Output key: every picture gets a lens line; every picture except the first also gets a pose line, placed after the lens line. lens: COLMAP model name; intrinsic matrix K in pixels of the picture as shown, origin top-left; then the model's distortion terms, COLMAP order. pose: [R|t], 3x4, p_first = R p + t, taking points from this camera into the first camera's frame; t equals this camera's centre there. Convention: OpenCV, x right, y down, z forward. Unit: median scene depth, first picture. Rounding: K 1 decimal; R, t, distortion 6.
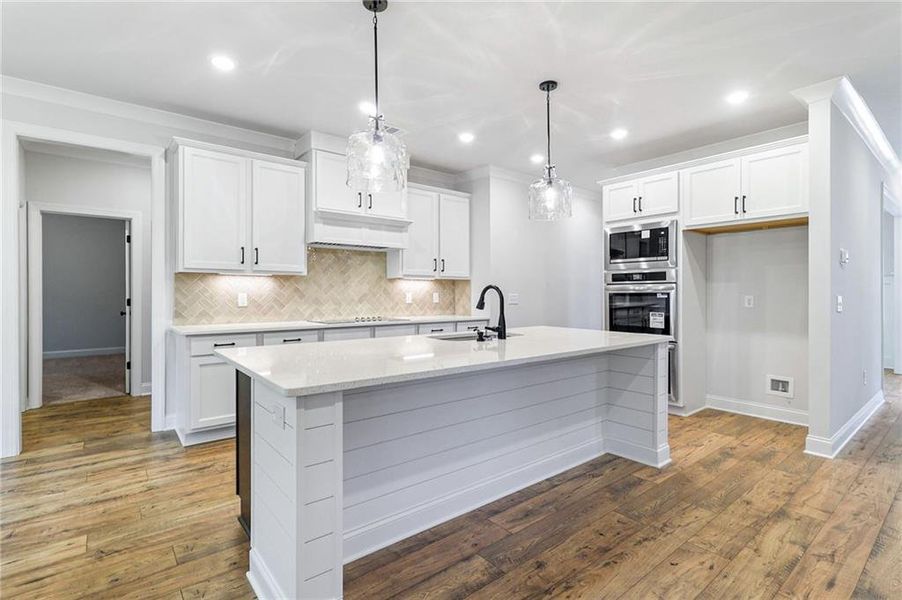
lens RADIAL K [[426.0, 0, 451.5], [0, 426.0, 294.6], [0, 0, 1]] dist [0.003576, 0.000972]
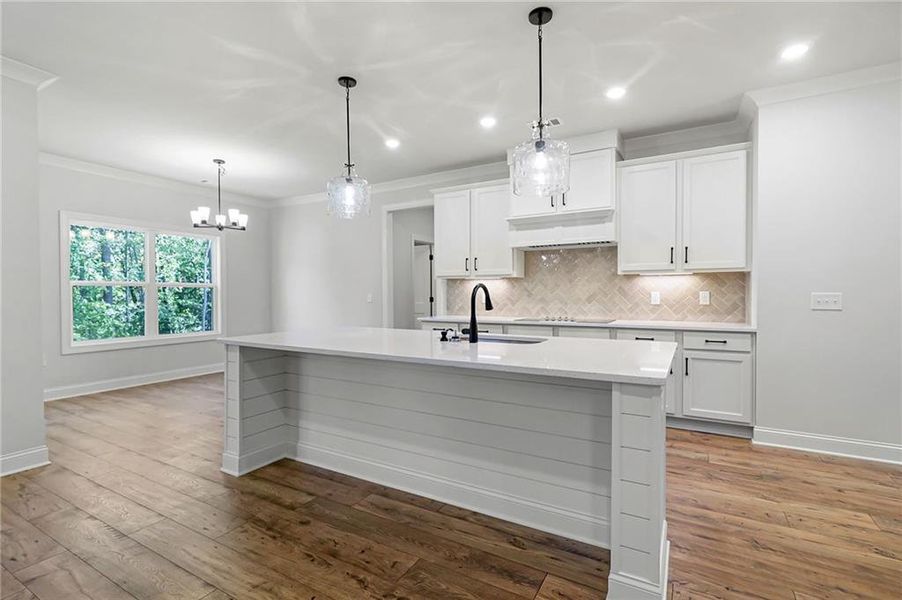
lens RADIAL K [[422.1, 0, 452.8], [0, 422.1, 300.3], [0, 0, 1]] dist [-0.000492, 0.000413]
pose [[0.363283, 0.012686, -0.931592, 0.870966], [0.001271, 0.999900, 0.014112, 0.000708], [0.931678, -0.006311, 0.363230, 0.582139]]
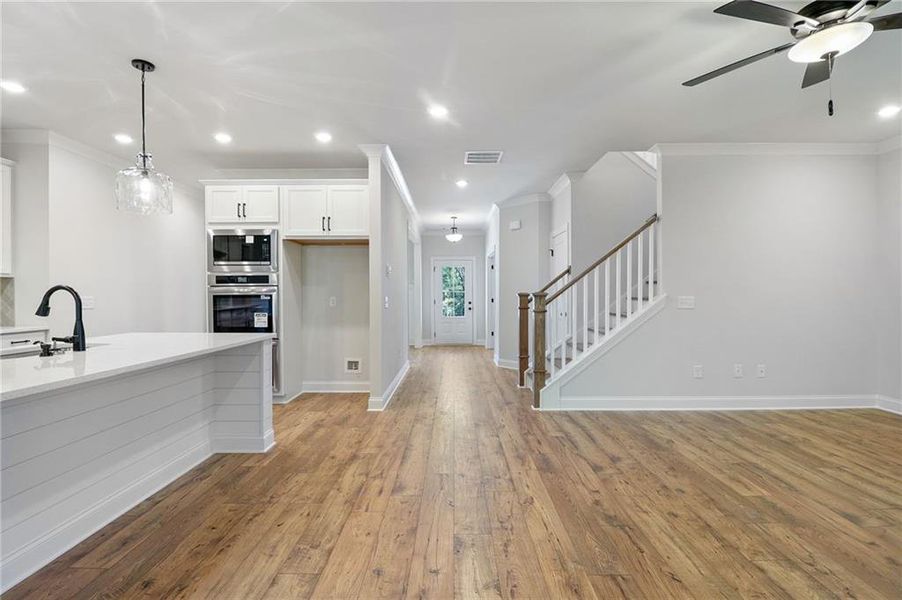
lens RADIAL K [[417.4, 0, 448.1], [0, 417.4, 299.3], [0, 0, 1]] dist [-0.002484, -0.012186]
pose [[0.638618, -0.009461, 0.769466, -0.036803], [0.004590, 0.999953, 0.008485, 0.000754], [-0.769510, -0.001887, 0.638632, -0.053942]]
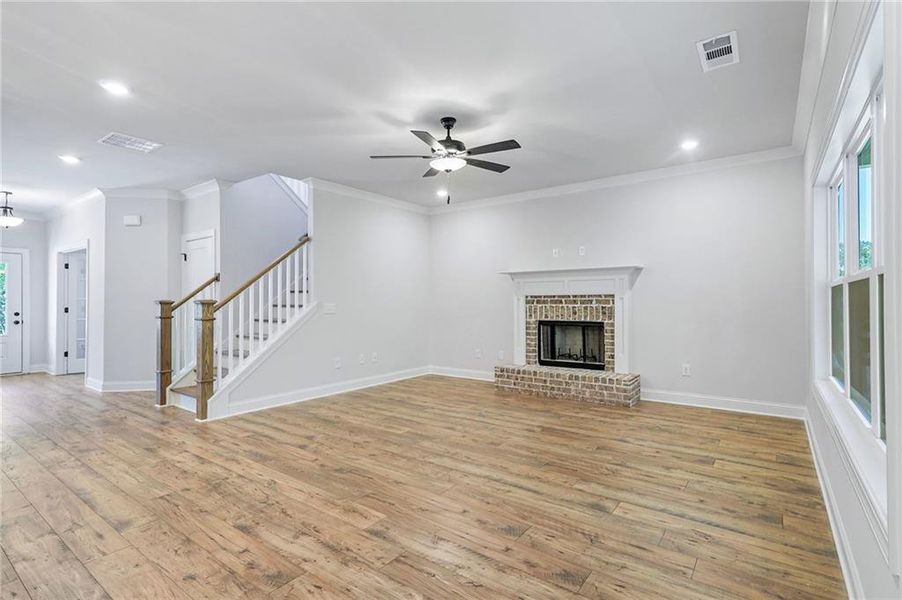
lens RADIAL K [[426.0, 0, 451.5], [0, 426.0, 294.6], [0, 0, 1]] dist [0.003576, 0.000972]
pose [[-0.241630, 0.016993, 0.970220, -0.327101], [0.005435, 0.999855, -0.016158, 0.000082], [-0.970353, 0.001368, -0.241687, 0.173293]]
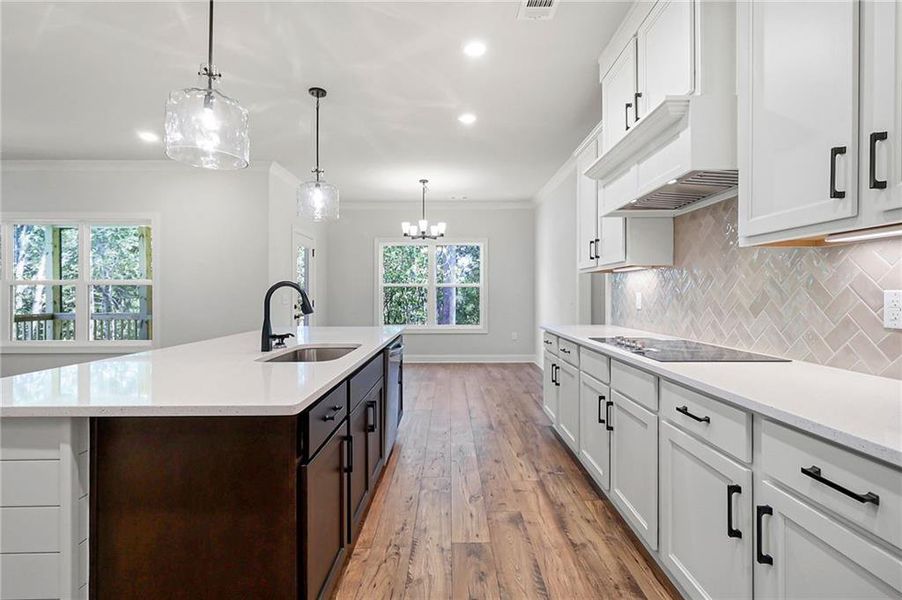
lens RADIAL K [[426.0, 0, 451.5], [0, 426.0, 294.6], [0, 0, 1]] dist [0.003576, 0.000972]
pose [[-0.626287, 0.002860, -0.779588, 0.471569], [0.000053, 0.999993, 0.003625, -0.003268], [0.779593, 0.002229, -0.626283, 1.611791]]
